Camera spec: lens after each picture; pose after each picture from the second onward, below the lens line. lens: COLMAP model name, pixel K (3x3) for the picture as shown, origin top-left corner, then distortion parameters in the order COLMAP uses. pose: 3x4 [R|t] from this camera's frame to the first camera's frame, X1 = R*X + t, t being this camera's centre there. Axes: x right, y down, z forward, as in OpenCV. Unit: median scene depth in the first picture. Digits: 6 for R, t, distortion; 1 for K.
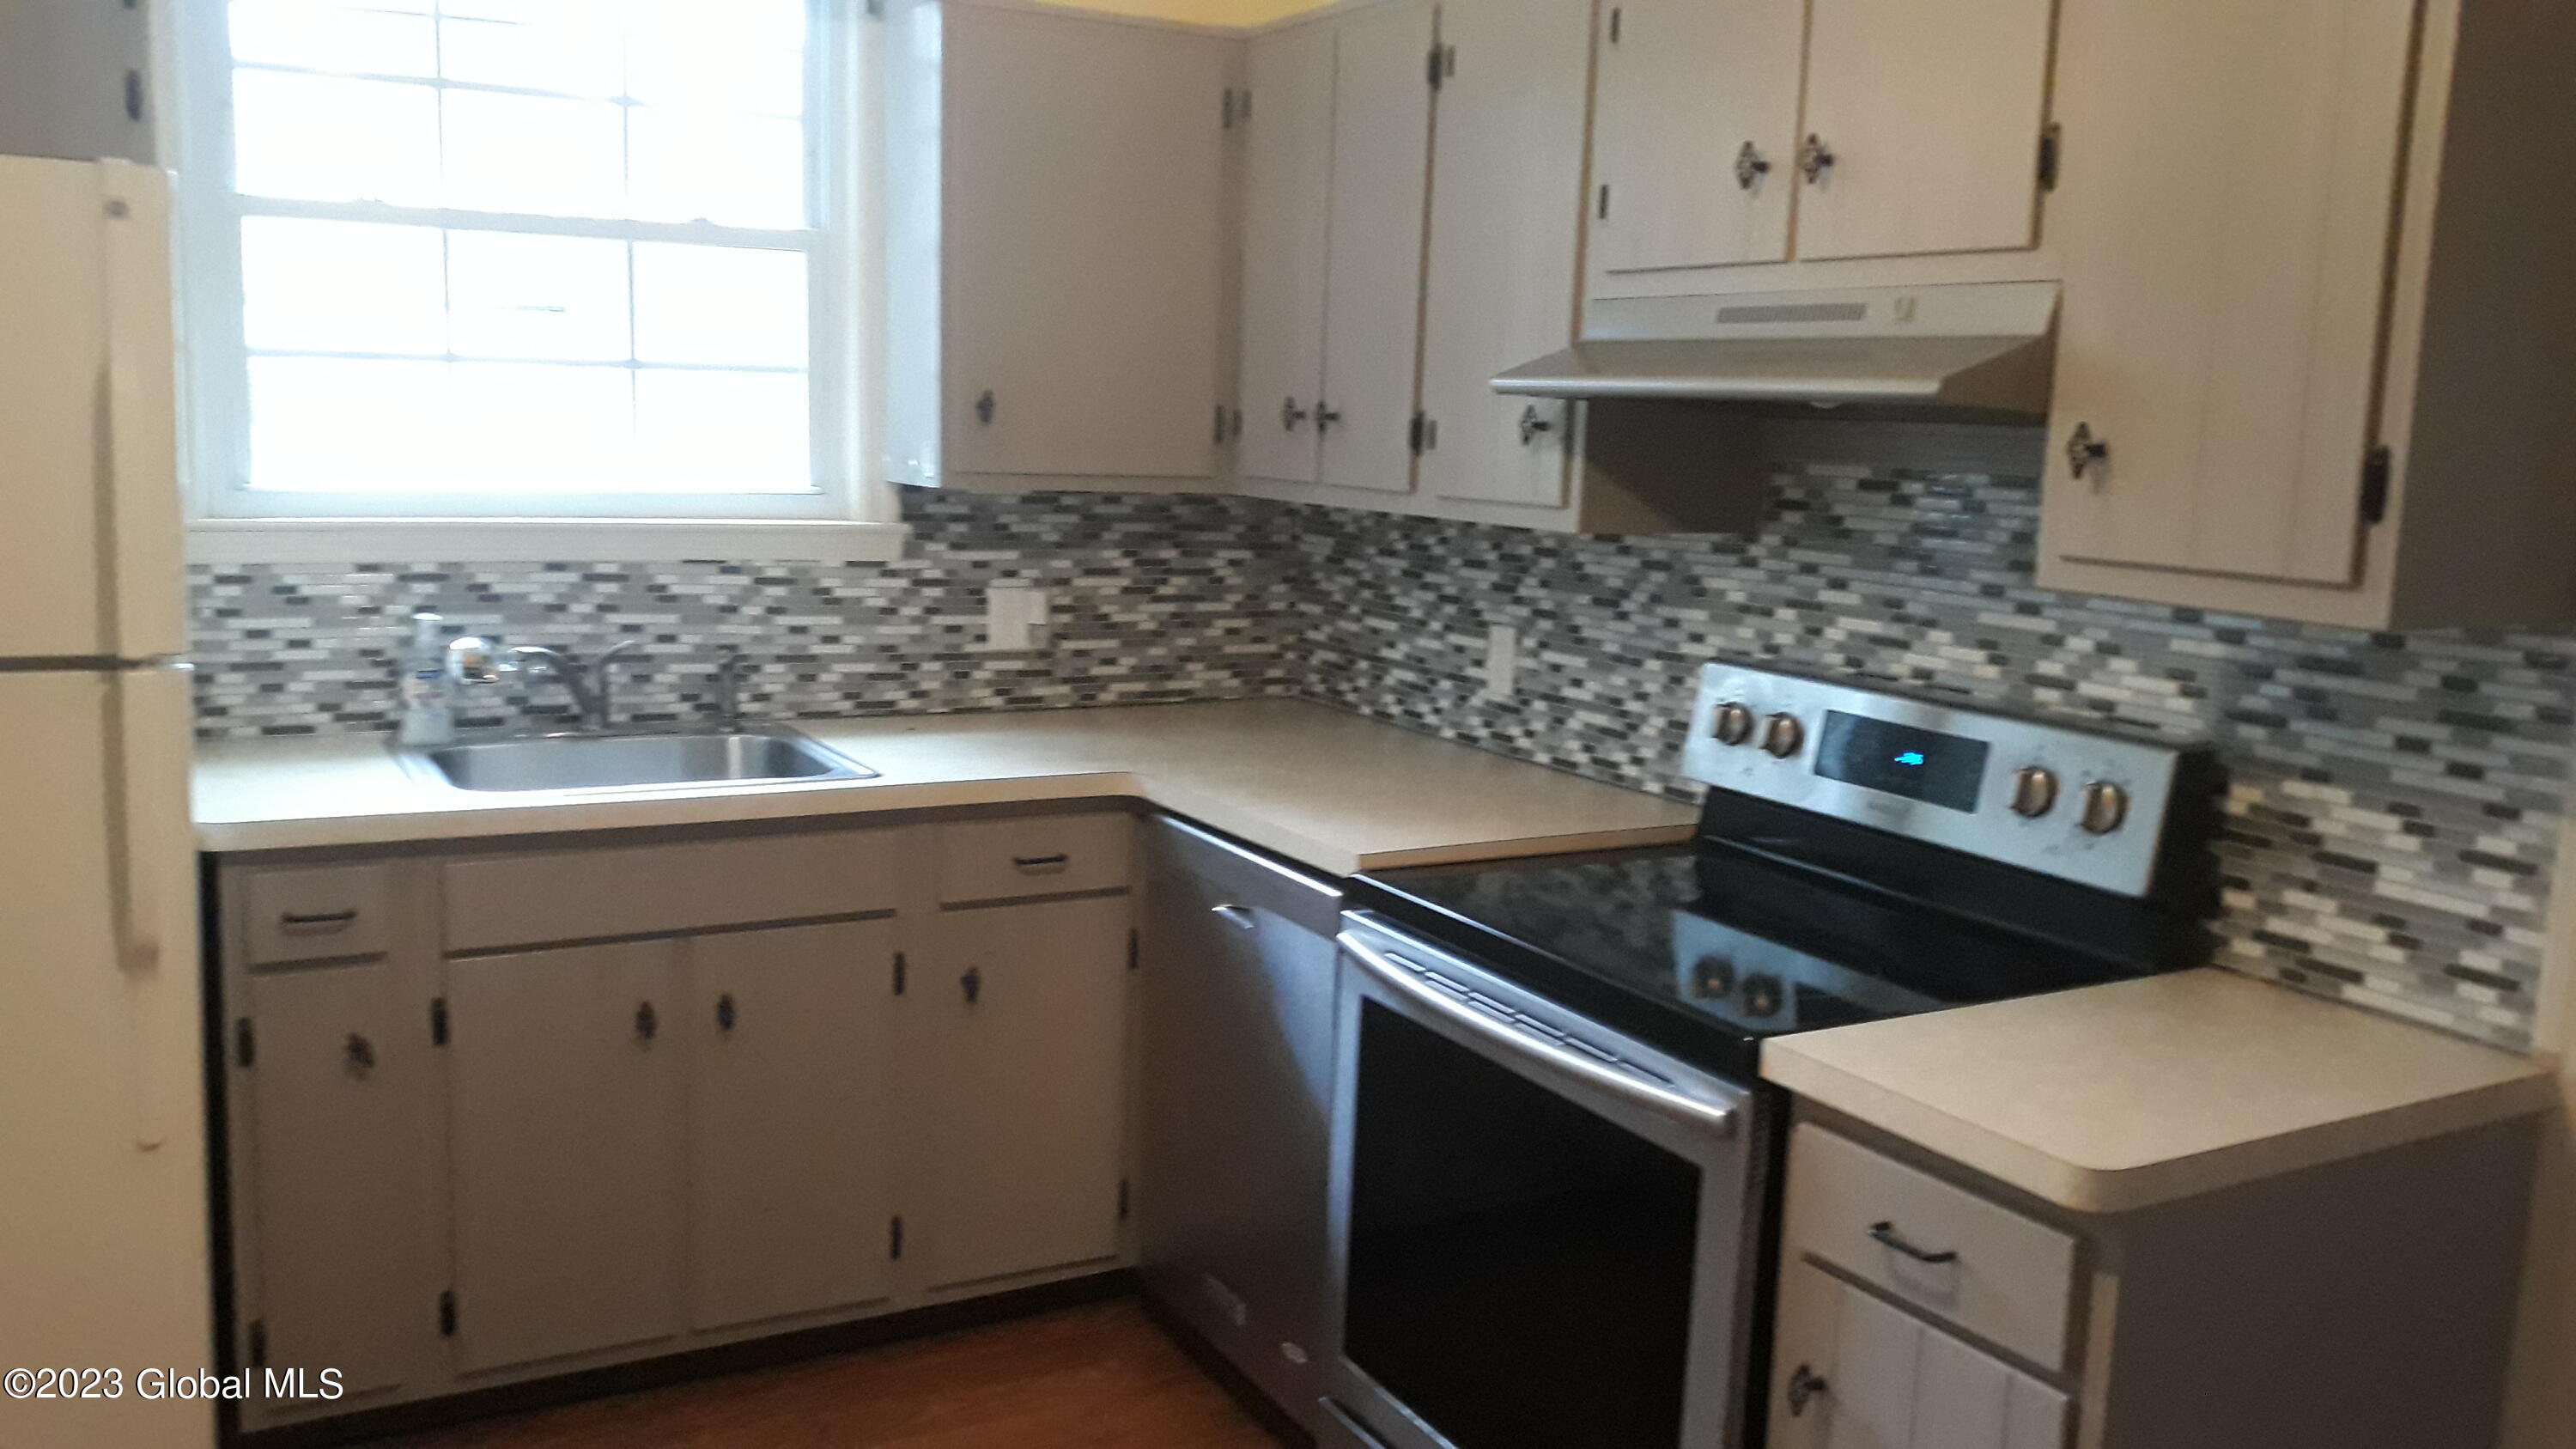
lens RADIAL K [[2115.6, 0, 1286.9], [0, 2115.6, 730.6], [0, 0, 1]] dist [-0.011341, -0.006274]
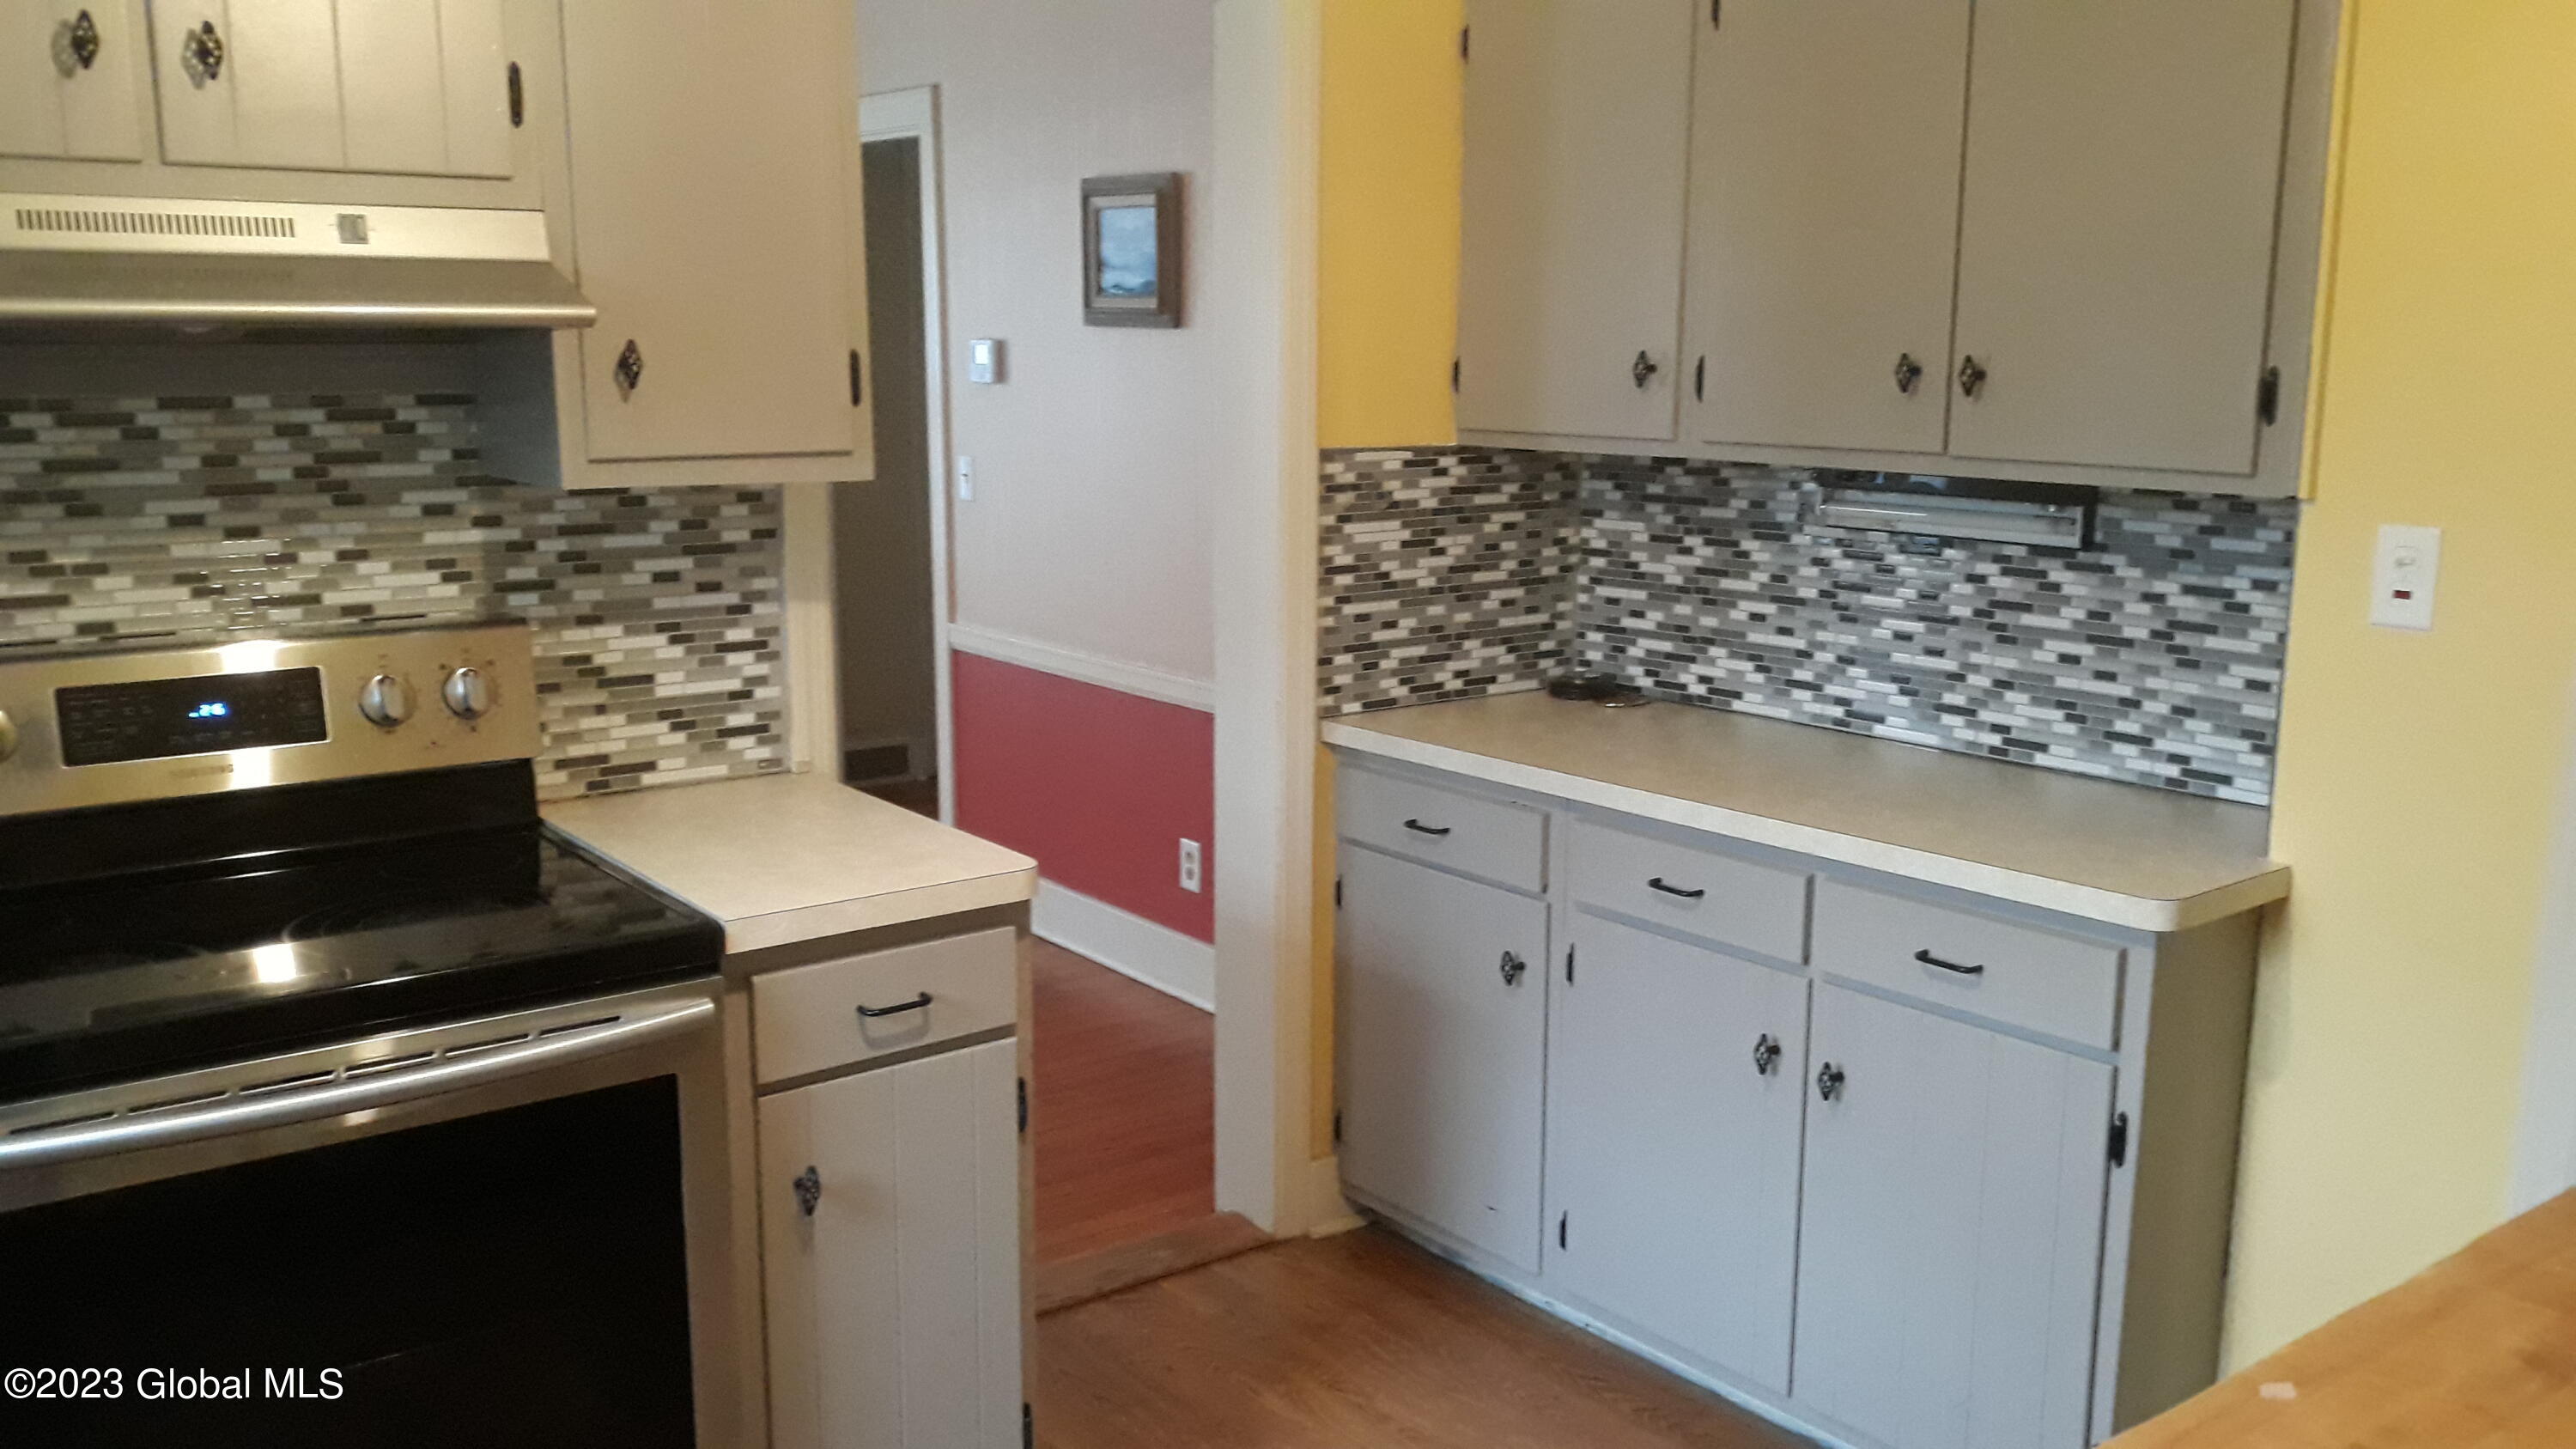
lens RADIAL K [[2115.6, 0, 1287.7], [0, 2115.6, 722.1], [0, 0, 1]] dist [-0.011341, -0.006274]
pose [[-0.147507, -0.210067, 0.966496, -0.771980], [0.144407, 0.962139, 0.231159, -0.147073], [-0.978462, 0.173666, -0.111587, 0.748916]]
